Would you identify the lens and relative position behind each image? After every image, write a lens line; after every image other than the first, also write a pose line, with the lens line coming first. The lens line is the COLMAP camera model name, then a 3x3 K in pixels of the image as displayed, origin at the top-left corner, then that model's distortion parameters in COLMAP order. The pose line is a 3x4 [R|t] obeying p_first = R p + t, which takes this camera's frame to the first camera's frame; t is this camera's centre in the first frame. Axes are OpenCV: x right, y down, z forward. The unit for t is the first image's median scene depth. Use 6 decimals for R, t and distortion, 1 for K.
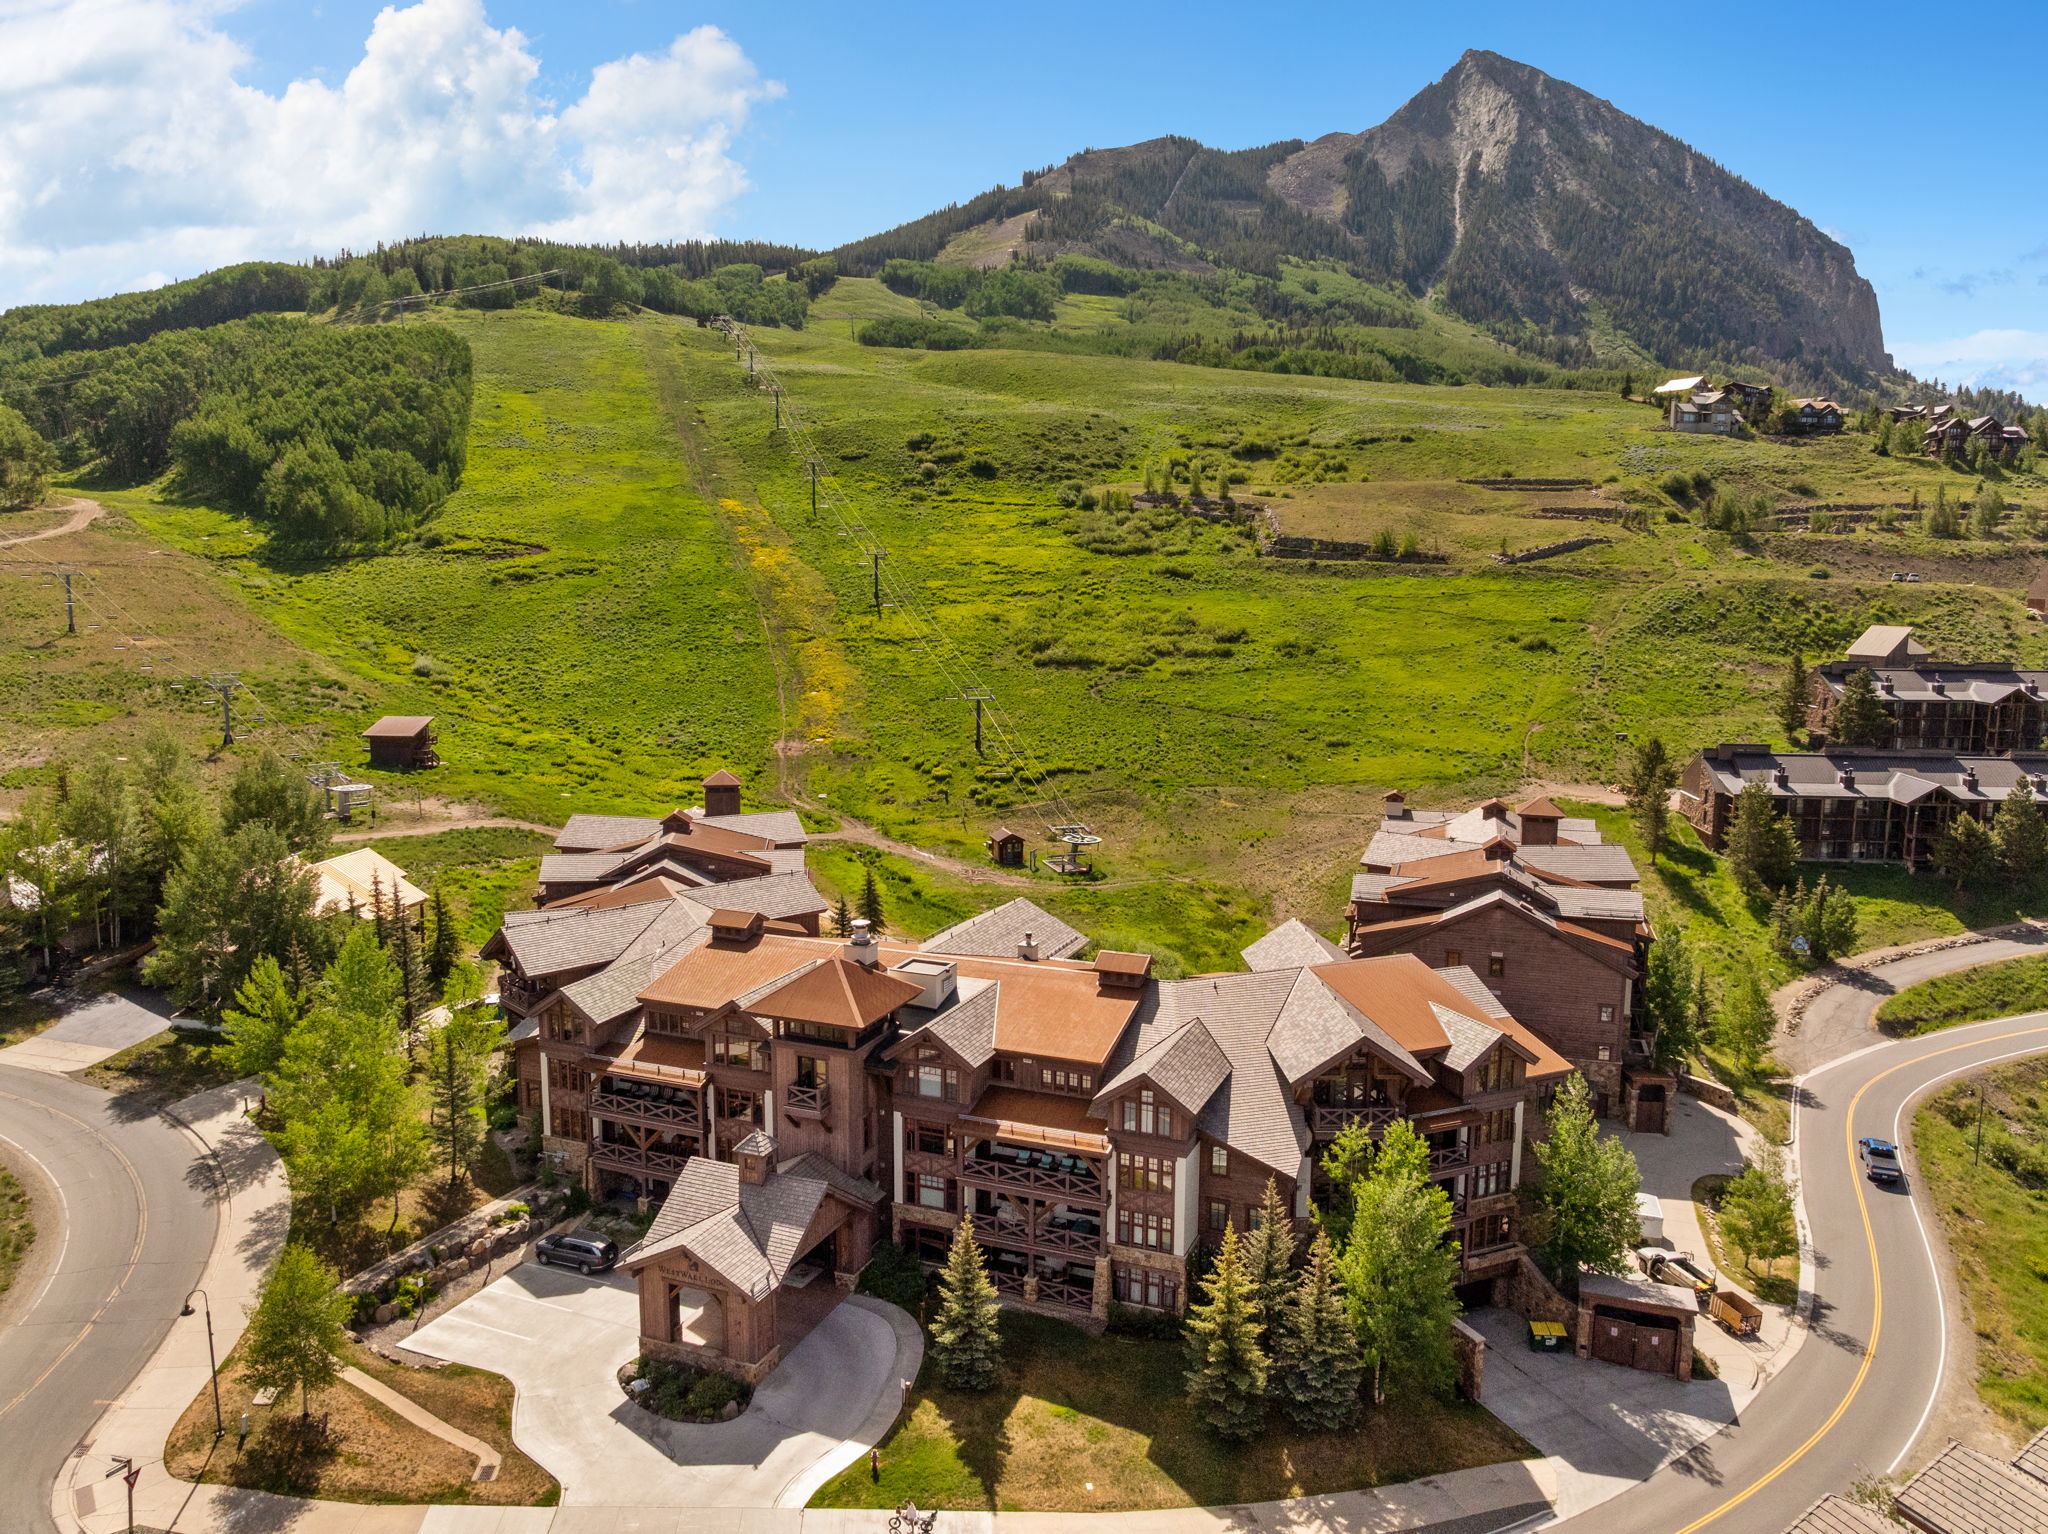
lens RADIAL K [[1439.2, 0, 1035.7], [0, 1439.2, 760.4], [0, 0, 1]] dist [-0.039294, -0.001368]
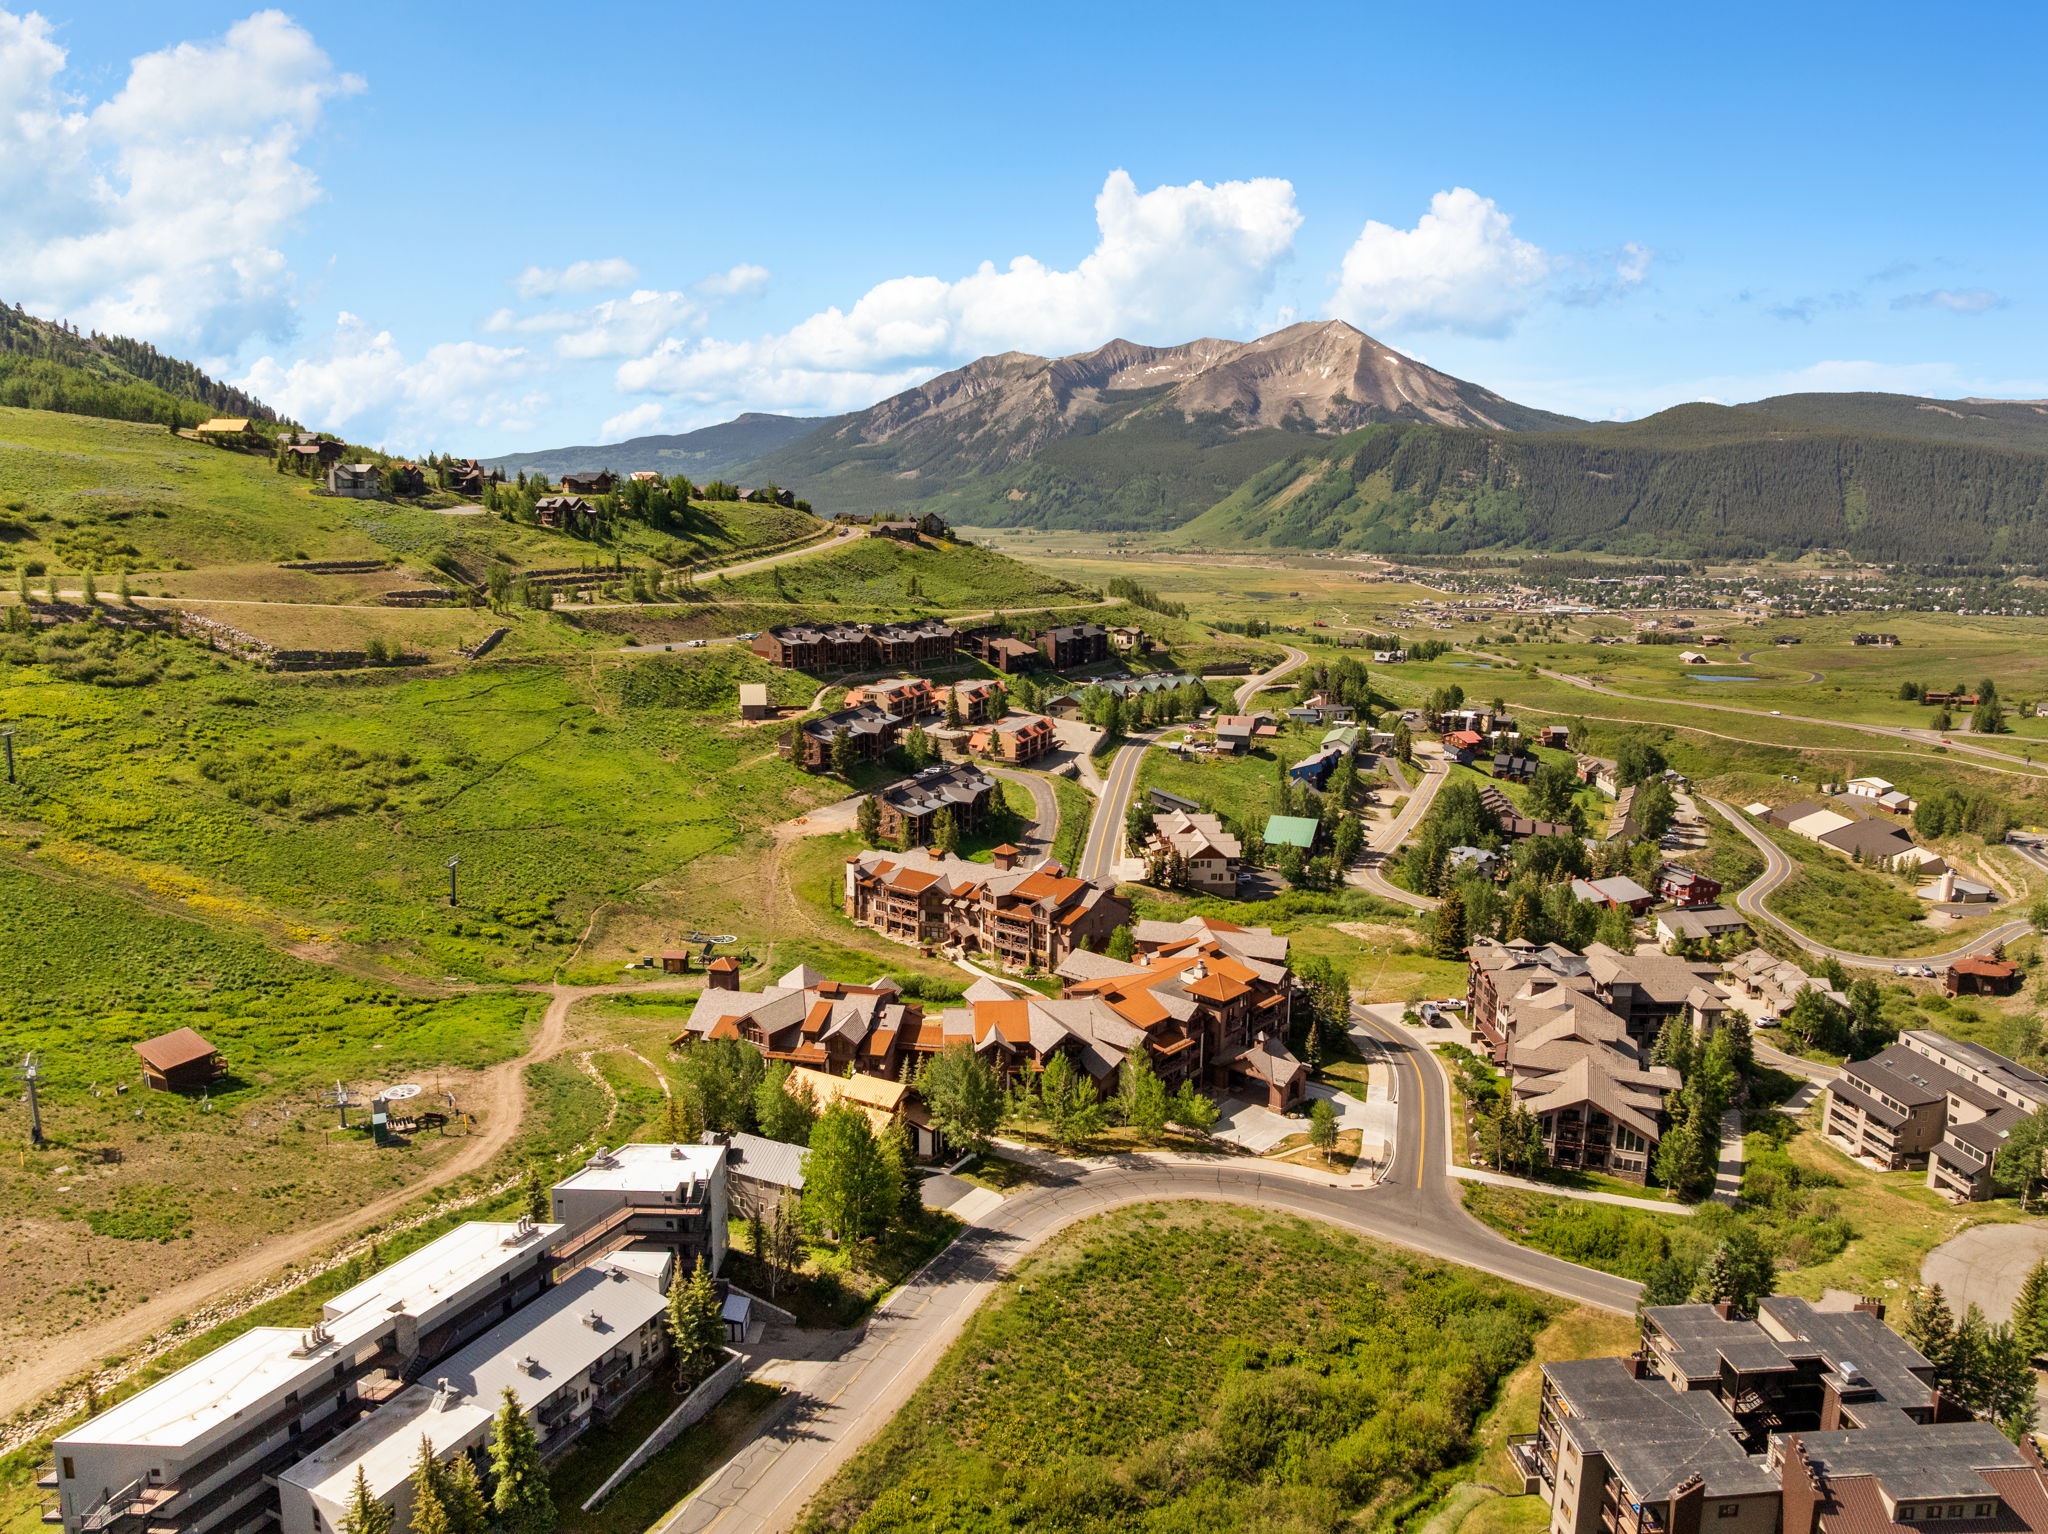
lens RADIAL K [[1439.2, 0, 1035.7], [0, 1439.2, 760.4], [0, 0, 1]] dist [-0.039294, -0.001368]
pose [[0.326890, -0.181327, 0.927504, -0.616459], [0.113910, 0.981825, 0.151801, -0.161237], [-0.938172, 0.056030, 0.341604, 0.087413]]
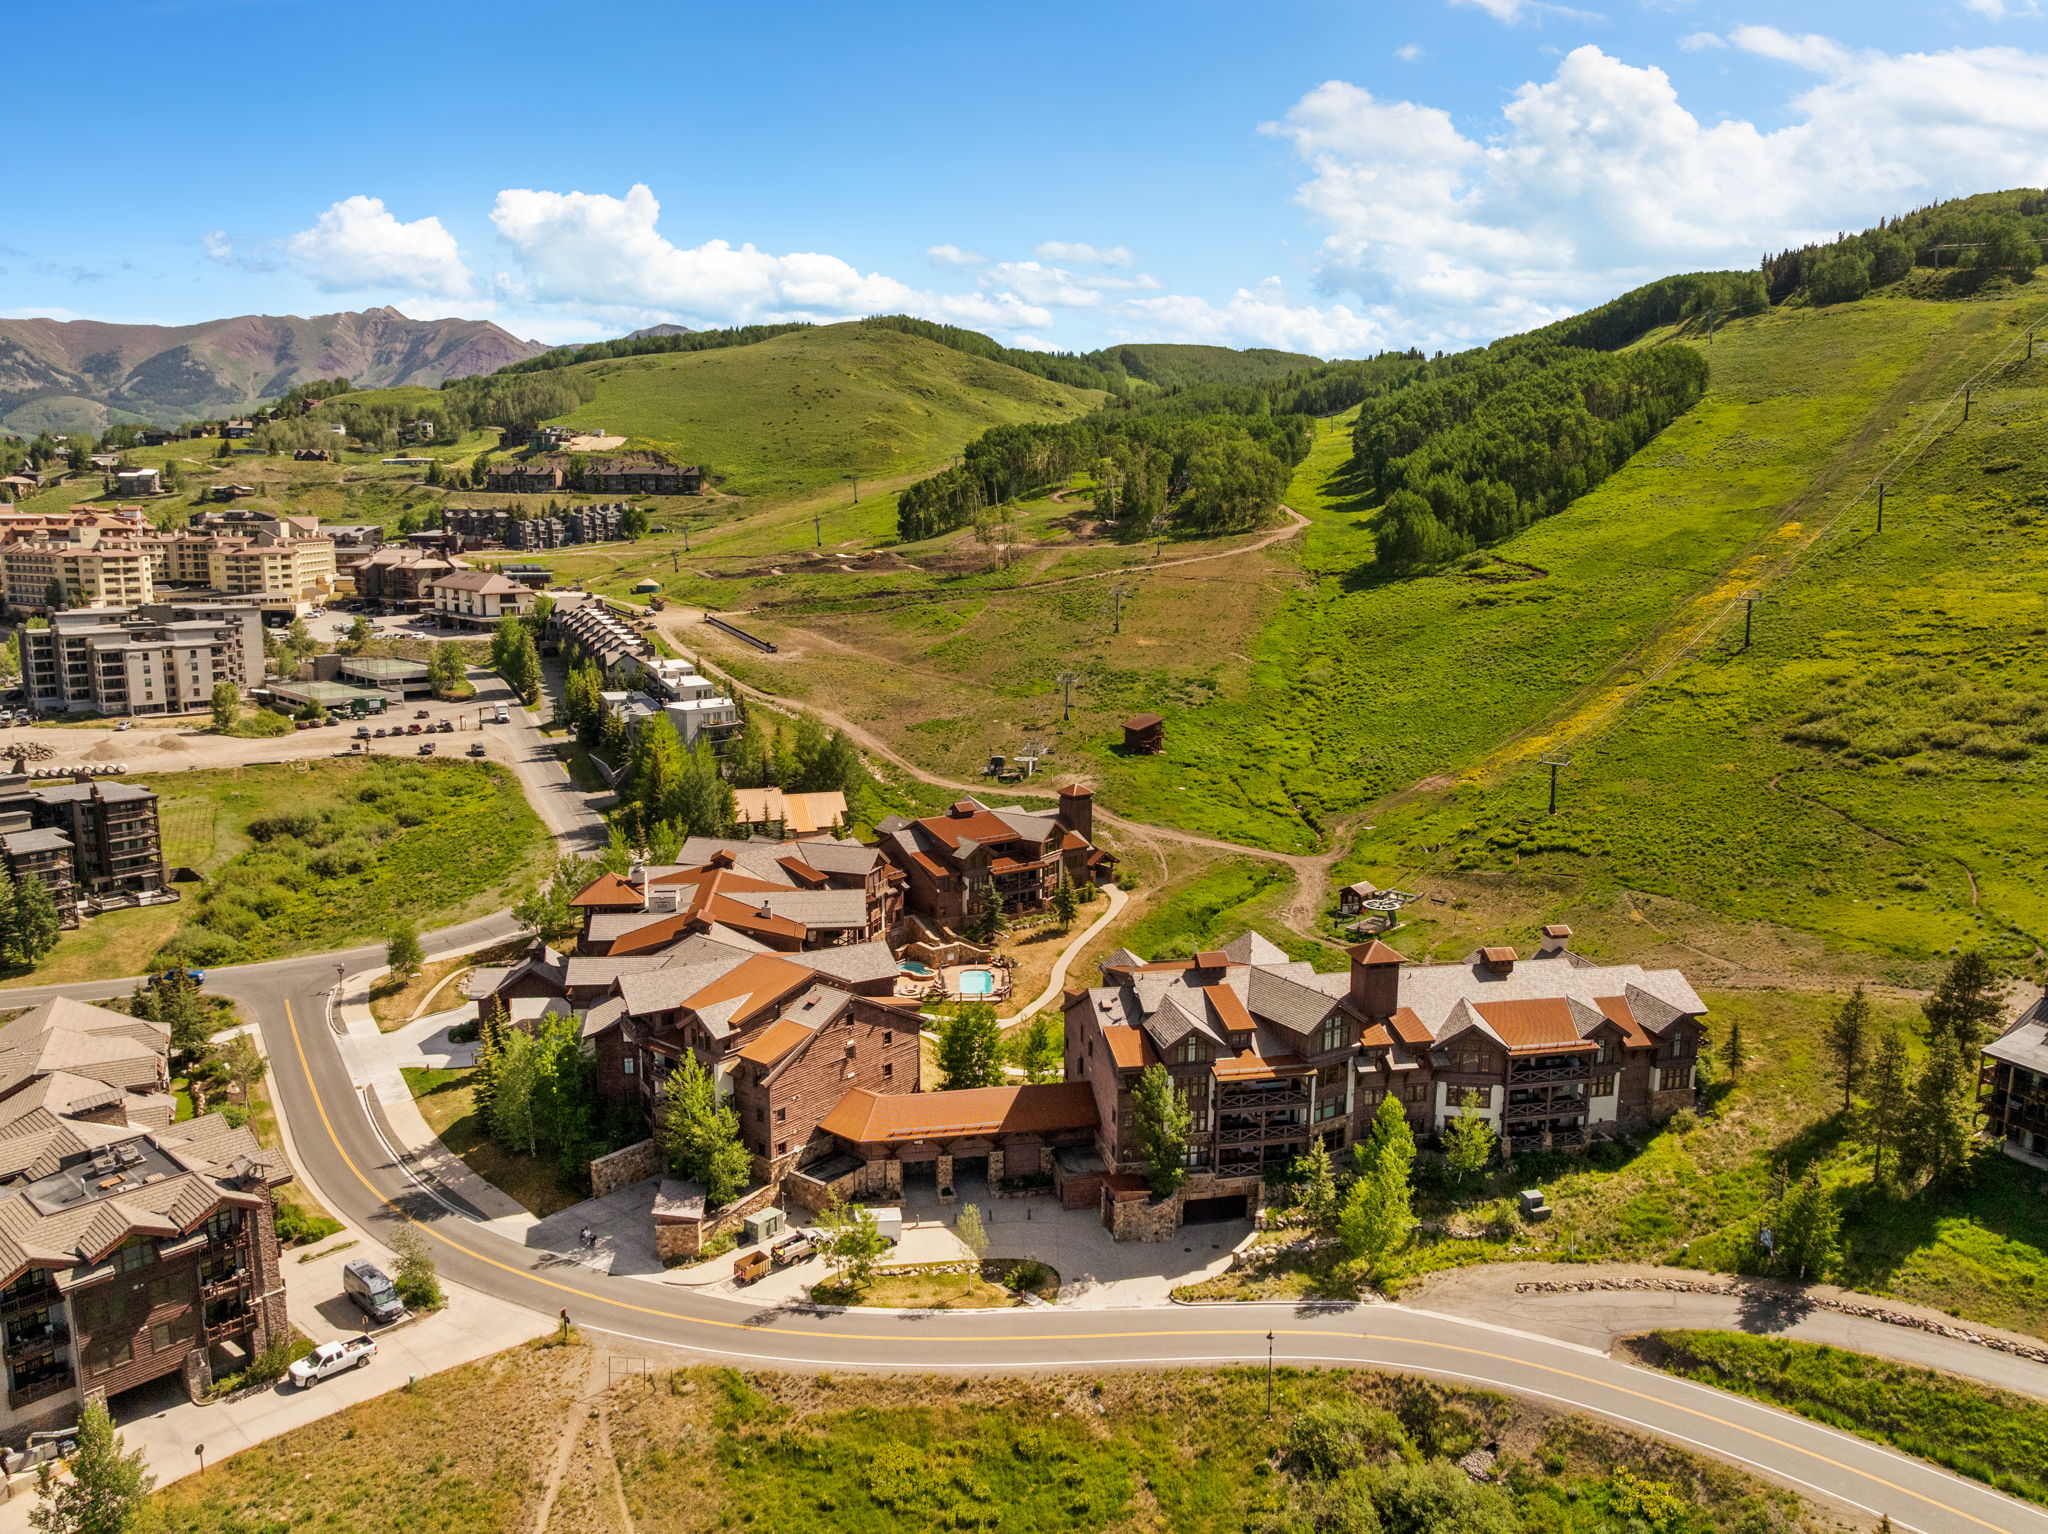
lens RADIAL K [[1439.2, 0, 1035.7], [0, 1439.2, 760.4], [0, 0, 1]] dist [-0.039294, -0.001368]
pose [[0.482575, 0.141020, -0.864428, 0.411802], [-0.119310, 0.988337, 0.094628, -0.061014], [0.867691, 0.057469, 0.493771, 0.122507]]
